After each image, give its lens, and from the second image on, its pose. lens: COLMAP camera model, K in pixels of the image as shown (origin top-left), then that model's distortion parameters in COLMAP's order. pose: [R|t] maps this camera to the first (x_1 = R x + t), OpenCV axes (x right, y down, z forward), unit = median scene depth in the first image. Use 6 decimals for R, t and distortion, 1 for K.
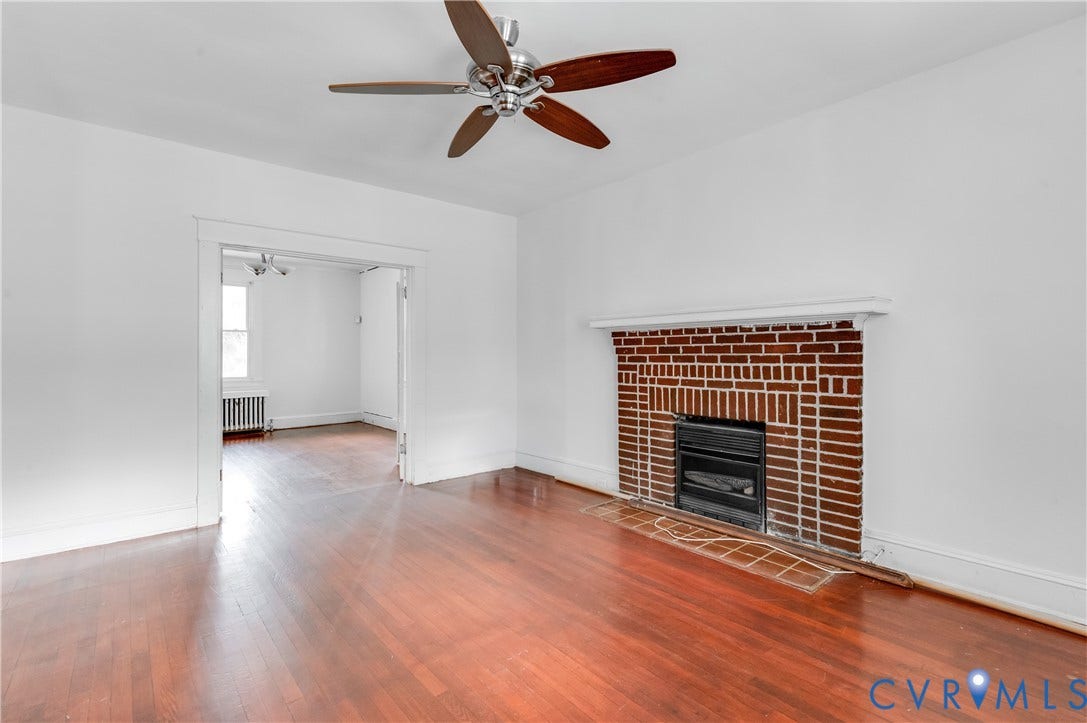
lens RADIAL K [[498.0, 0, 540.2], [0, 498.0, 353.0], [0, 0, 1]] dist [0.005007, -0.002883]
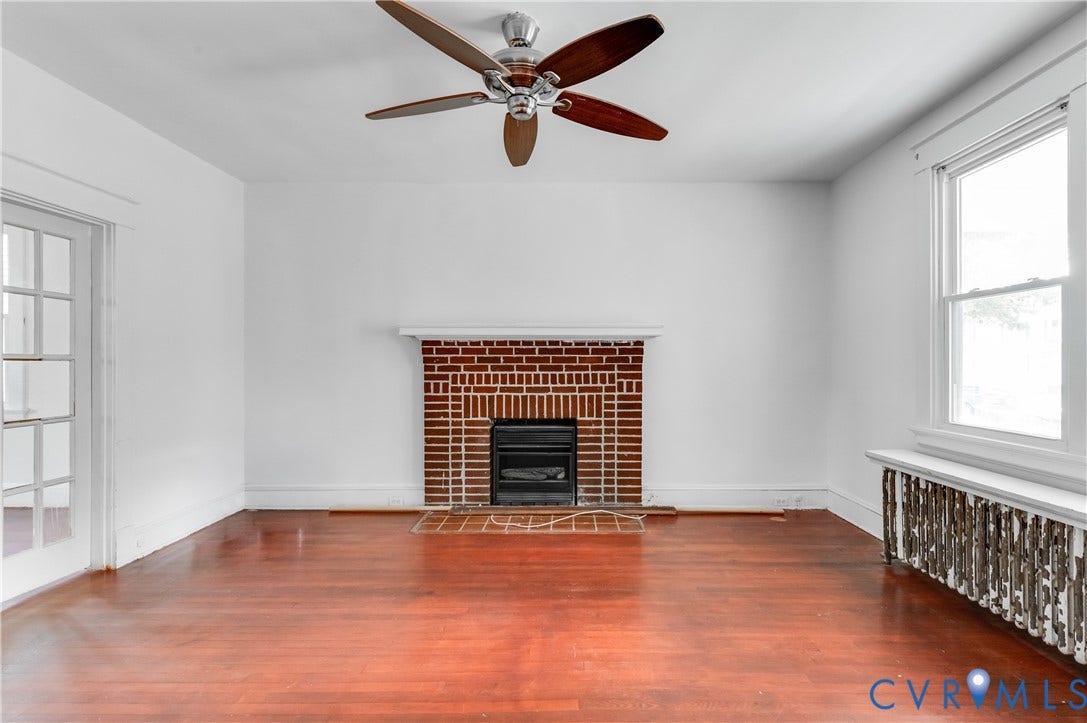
lens RADIAL K [[498.0, 0, 566.0], [0, 498.0, 364.5], [0, 0, 1]] dist [0.005007, -0.002883]
pose [[0.642499, 0.003045, 0.766280, -0.503692], [-0.004114, 0.999991, -0.000524, 0.004009], [-0.766275, -0.002816, 0.642506, 0.201361]]
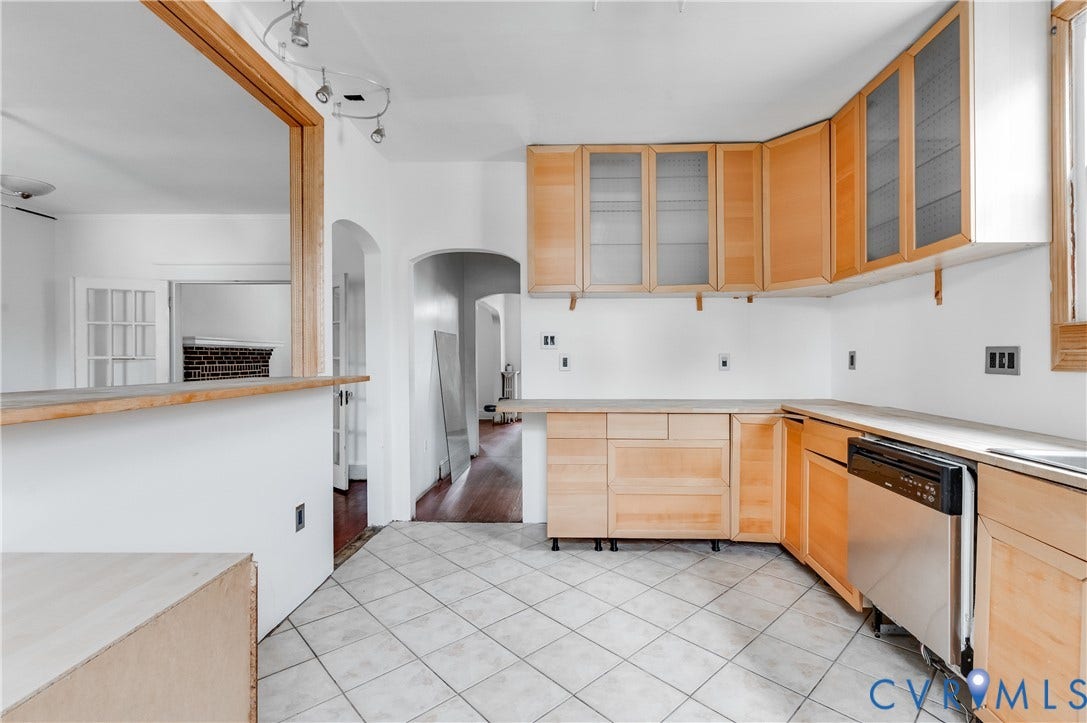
lens RADIAL K [[498.0, 0, 559.0], [0, 498.0, 362.4], [0, 0, 1]] dist [0.005007, -0.002883]
pose [[-0.735624, -0.000814, 0.677389, -2.303592], [0.004037, 0.999976, 0.005587, 0.005914], [-0.677378, 0.006845, -0.735603, 1.702334]]
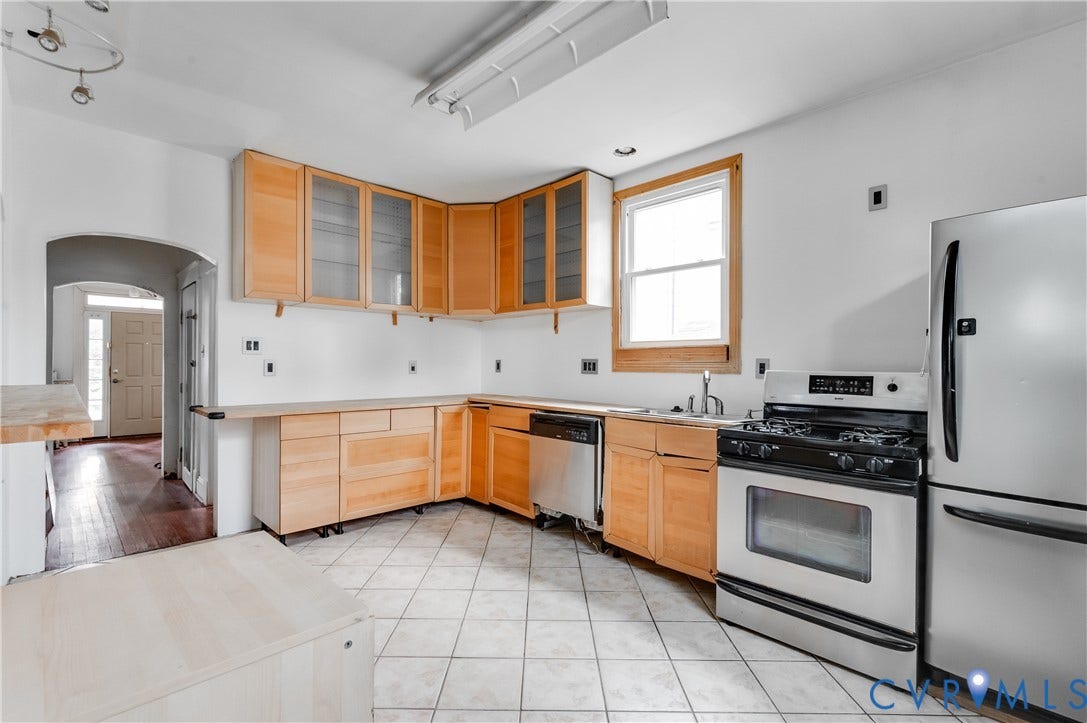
lens RADIAL K [[498.0, 0, 533.3], [0, 498.0, 365.3], [0, 0, 1]] dist [0.005007, -0.002883]
pose [[-0.999086, -0.000720, -0.042741, -2.111884], [-0.000849, 0.999995, 0.002997, 0.002846], [0.042739, 0.003030, -0.999082, 2.016208]]
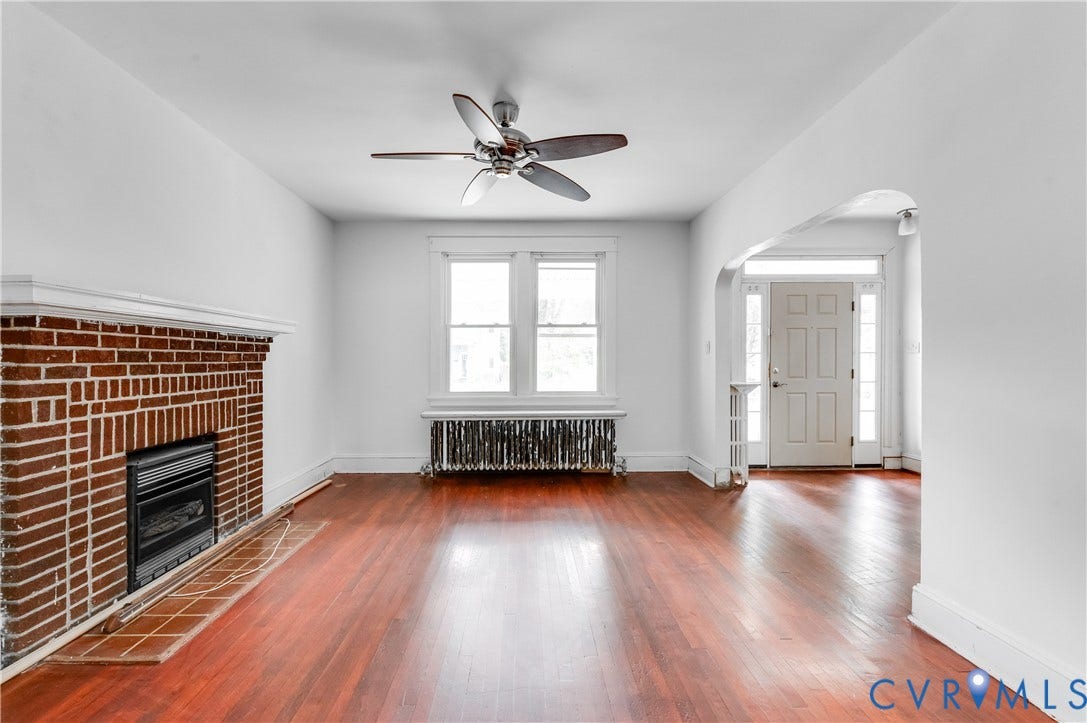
lens RADIAL K [[485.4, 0, 536.5], [0, 485.4, 360.4], [0, 0, 1]] dist [-0.004893, -0.000035]
pose [[-0.780208, 0.008087, 0.625468, -0.619743], [0.008394, 0.999962, -0.002458, 0.005568], [-0.625464, 0.003332, -0.780246, 1.285800]]
